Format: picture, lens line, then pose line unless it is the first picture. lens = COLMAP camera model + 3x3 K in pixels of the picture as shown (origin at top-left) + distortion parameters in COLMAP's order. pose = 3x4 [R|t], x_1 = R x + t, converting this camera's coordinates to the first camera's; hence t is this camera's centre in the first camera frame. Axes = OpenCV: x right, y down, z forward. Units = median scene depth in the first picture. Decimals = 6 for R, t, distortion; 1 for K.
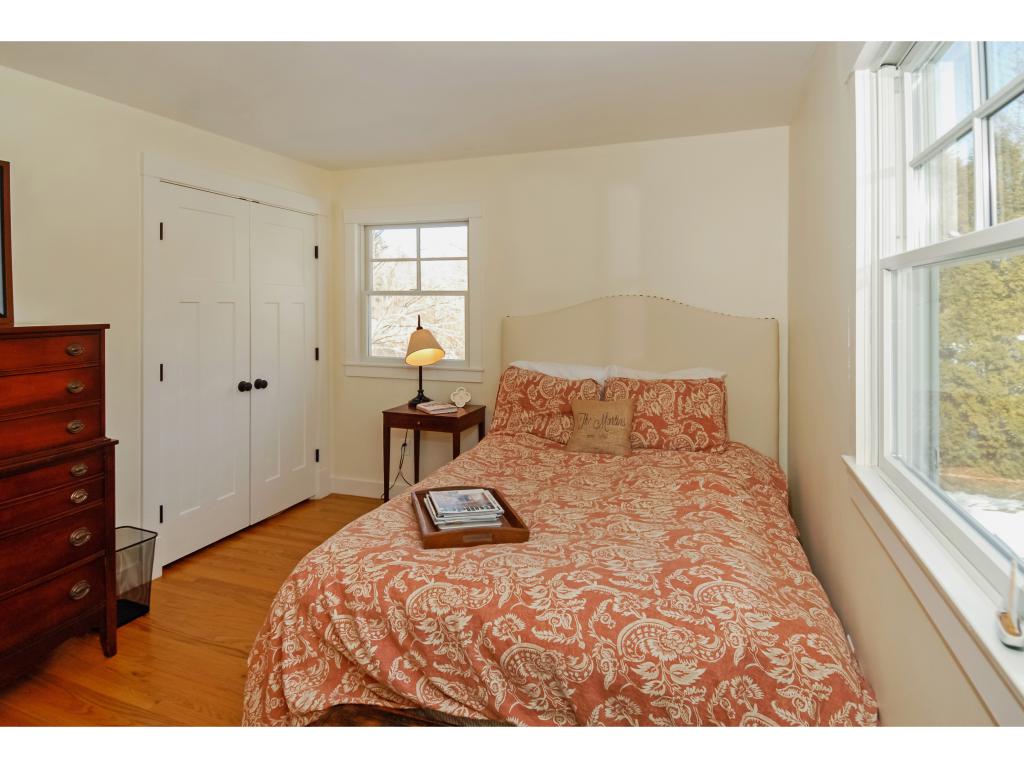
lens RADIAL K [[566.8, 0, 520.8], [0, 566.8, 359.6], [0, 0, 1]] dist [0.023503, -0.000610]
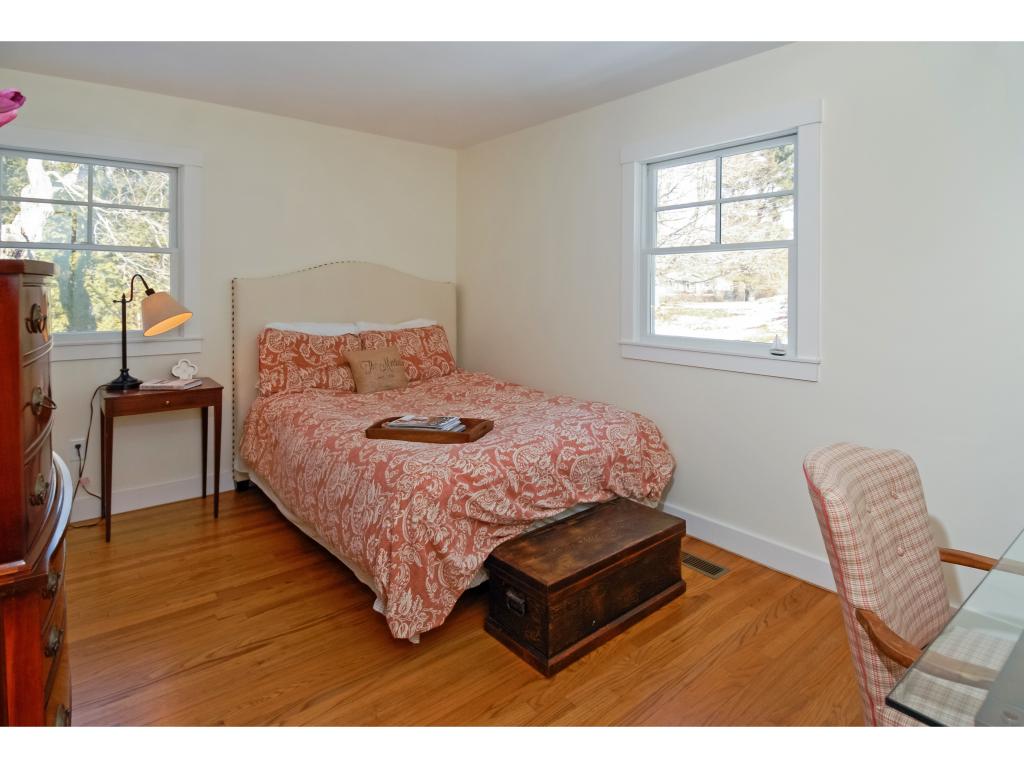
lens RADIAL K [[566.8, 0, 520.8], [0, 566.8, 359.6], [0, 0, 1]] dist [0.023503, -0.000610]
pose [[0.502732, -0.106585, 0.857846, -0.769153], [0.073935, 0.994035, 0.080177, 0.021649], [-0.861275, 0.023117, 0.507613, 0.126630]]
